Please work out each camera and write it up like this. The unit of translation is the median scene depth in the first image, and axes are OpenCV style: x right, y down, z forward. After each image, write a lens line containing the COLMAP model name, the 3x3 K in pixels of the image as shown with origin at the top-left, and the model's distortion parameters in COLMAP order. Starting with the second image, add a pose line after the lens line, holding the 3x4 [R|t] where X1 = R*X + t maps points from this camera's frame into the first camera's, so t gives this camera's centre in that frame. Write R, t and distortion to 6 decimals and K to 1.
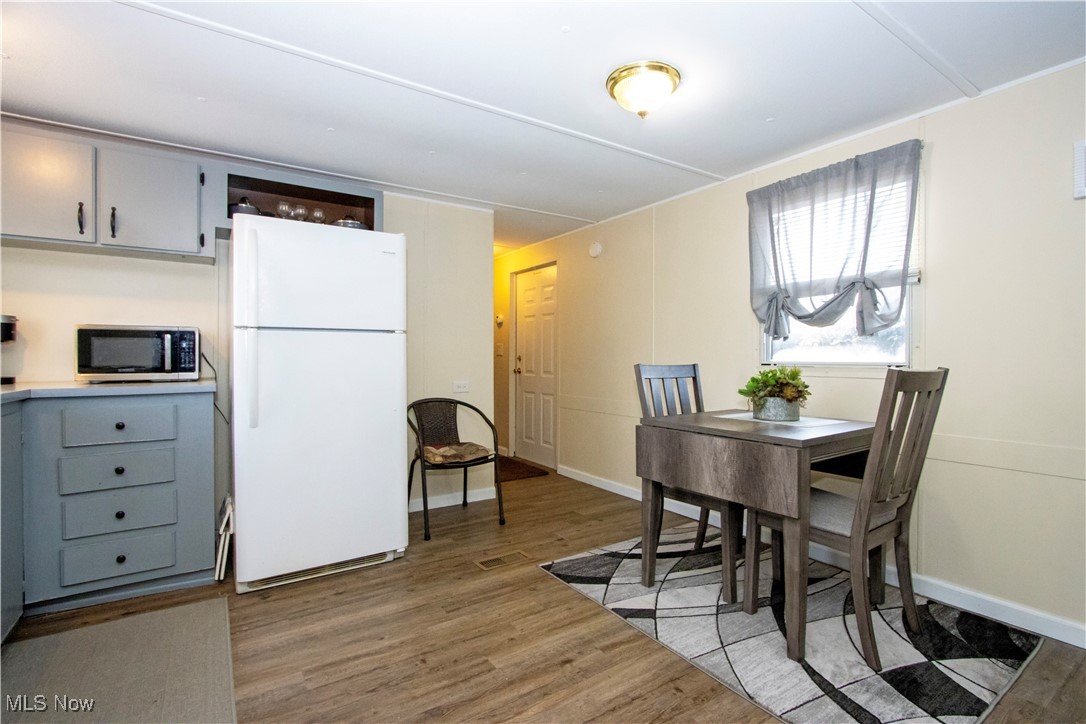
lens RADIAL K [[511.9, 0, 543.0], [0, 511.9, 362.0], [0, 0, 1]] dist [-0.002159, -0.000272]
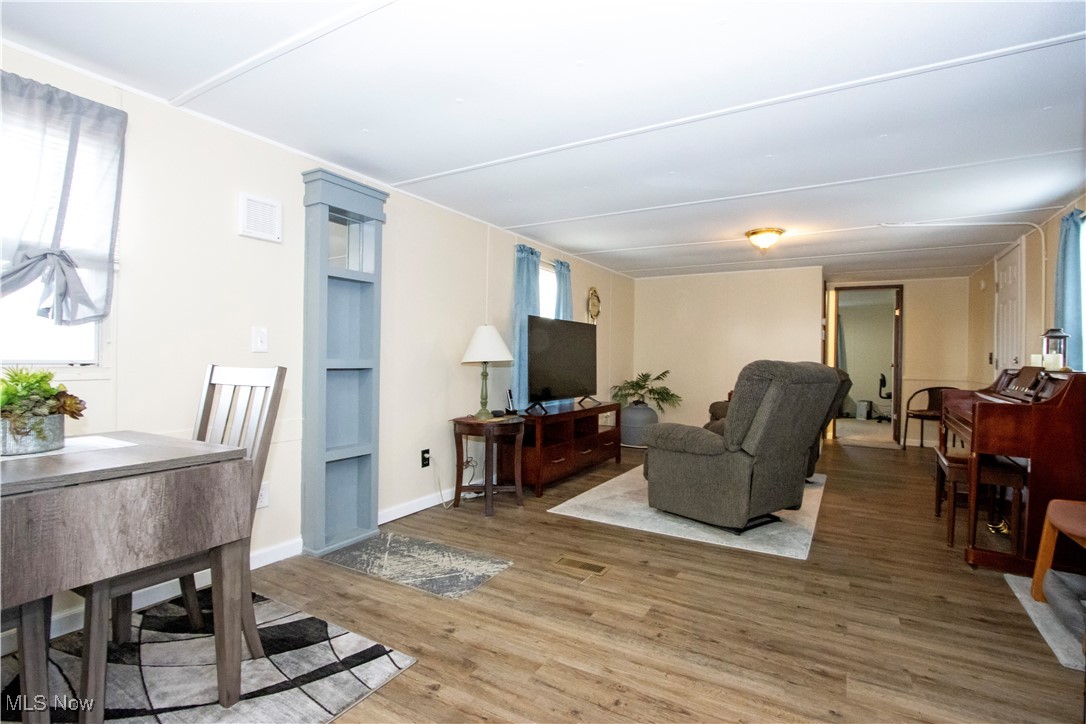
lens RADIAL K [[525.3, 0, 543.0], [0, 525.3, 362.0], [0, 0, 1]] dist [0.001428, 0.000373]
pose [[-0.417688, -0.012618, 0.908503, -0.413364], [0.001730, 0.999891, 0.014683, -0.008251], [-0.908589, 0.007705, -0.417621, 0.690707]]
